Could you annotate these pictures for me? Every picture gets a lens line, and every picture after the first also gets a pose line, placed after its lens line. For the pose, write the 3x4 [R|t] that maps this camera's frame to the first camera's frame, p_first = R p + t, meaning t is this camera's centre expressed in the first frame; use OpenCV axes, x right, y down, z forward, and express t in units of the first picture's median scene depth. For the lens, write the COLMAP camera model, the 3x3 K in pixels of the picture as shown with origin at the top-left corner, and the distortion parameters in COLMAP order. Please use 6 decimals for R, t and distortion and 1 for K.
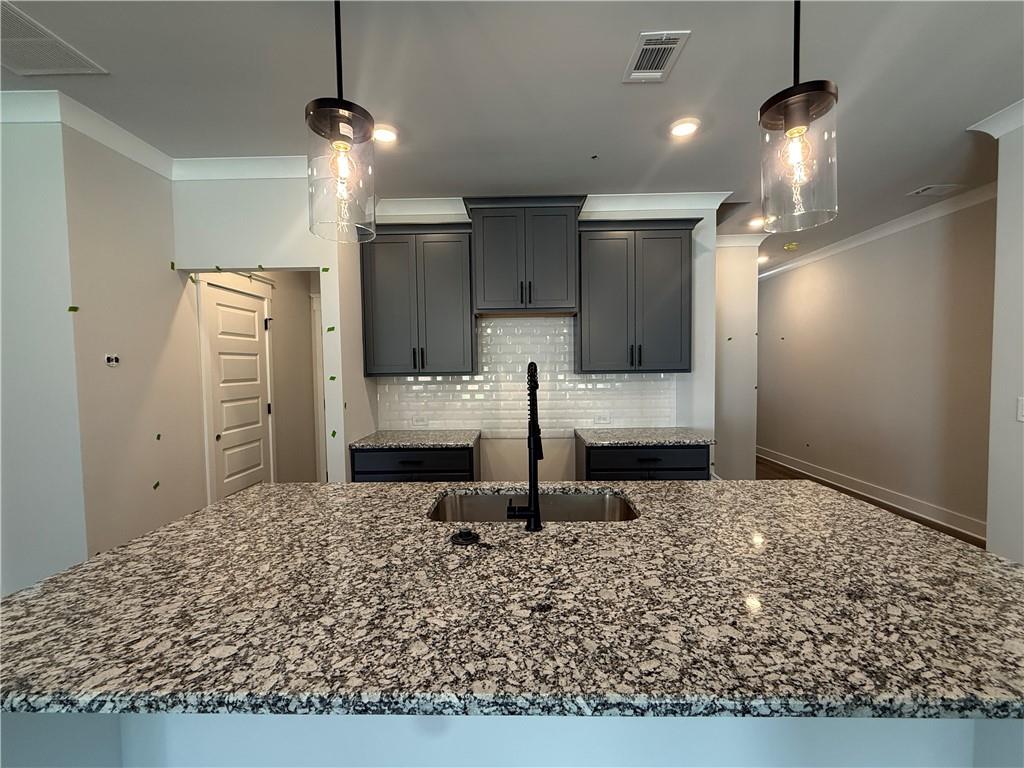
lens RADIAL K [[432.8, 0, 512.5], [0, 432.8, 384.0], [0, 0, 1]] dist [-0.000341, 0.000744]
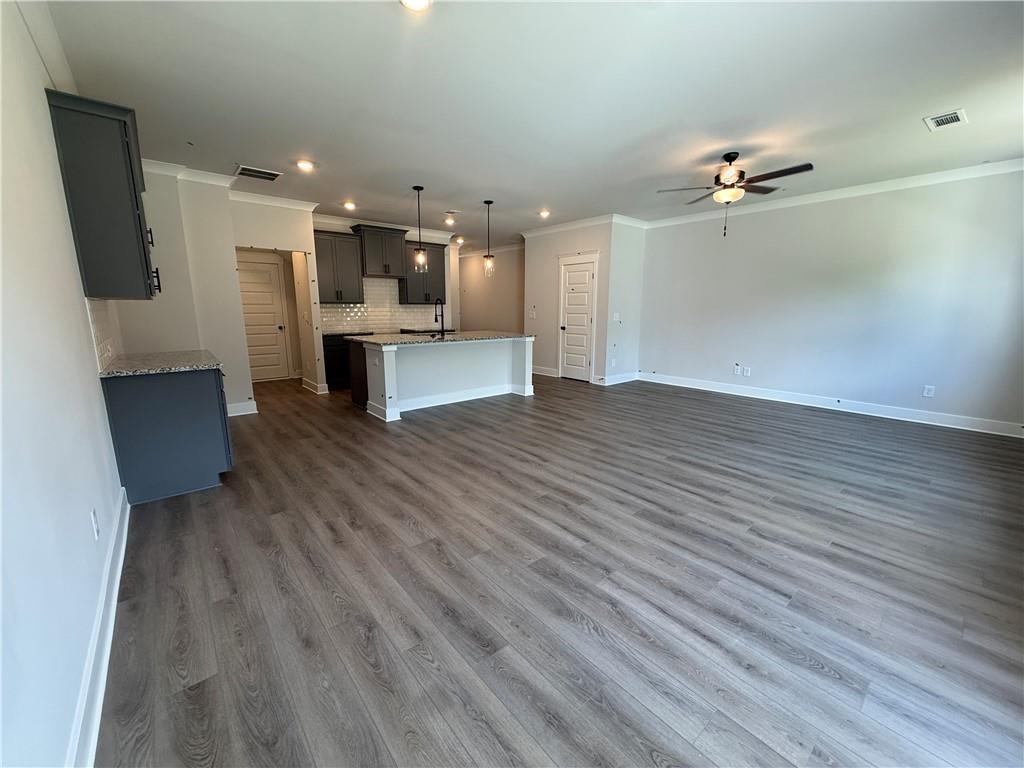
lens RADIAL K [[409.2, 0, 510.0], [0, 409.2, 386.0], [0, 0, 1]] dist [-0.001502, 0.001030]
pose [[0.752056, -0.108561, 0.650097, -1.974984], [0.013067, 0.988604, 0.149972, 0.194900], [-0.658970, -0.104293, 0.744904, -2.379356]]
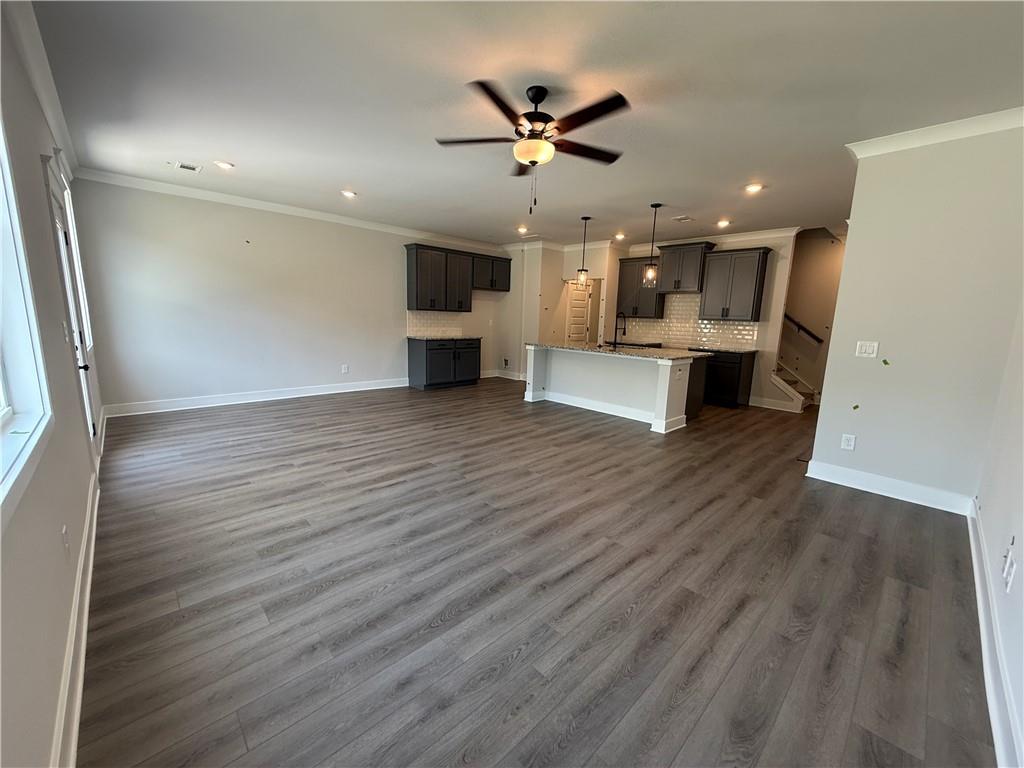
lens RADIAL K [[409.2, 0, 507.6], [0, 409.2, 386.4], [0, 0, 1]] dist [-0.001502, 0.001030]
pose [[0.695682, 0.159246, -0.700477, 2.110742], [-0.071222, 0.985605, 0.153332, 0.130730], [0.714811, -0.056781, 0.697009, -2.578826]]
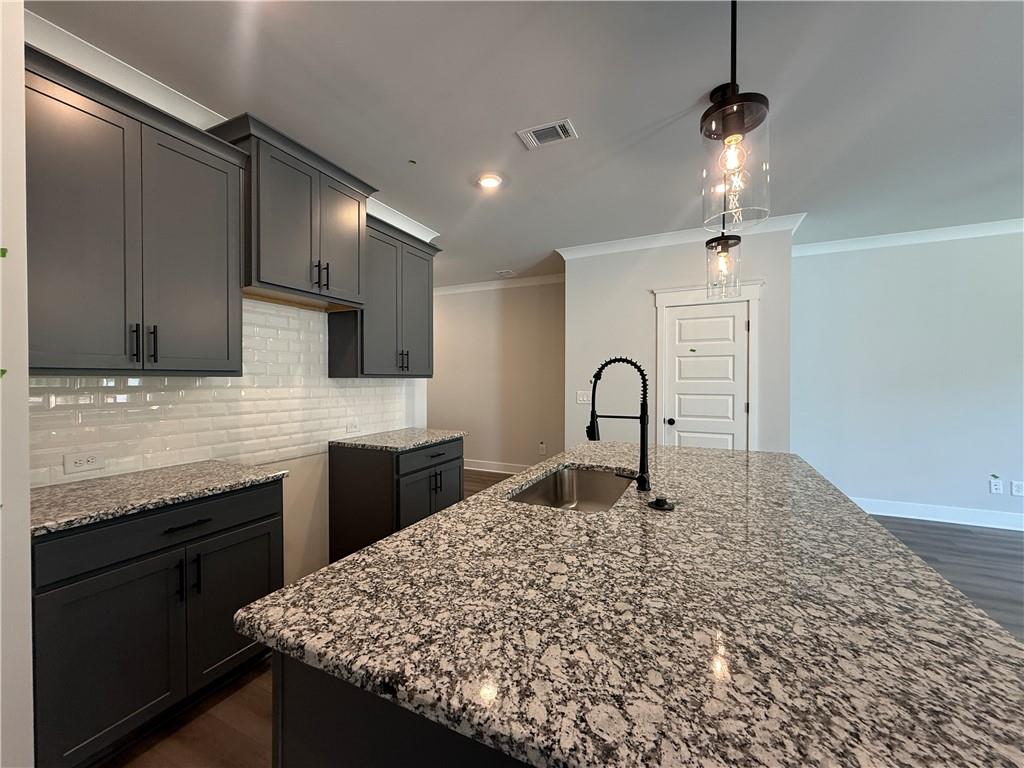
lens RADIAL K [[409.2, 0, 510.7], [0, 409.2, 383.6], [0, 0, 1]] dist [-0.001502, 0.001030]
pose [[0.416885, 0.005885, 0.908940, -1.018593], [0.031924, 0.999267, -0.021112, 0.037150], [-0.908398, 0.037818, 0.416392, 0.730068]]
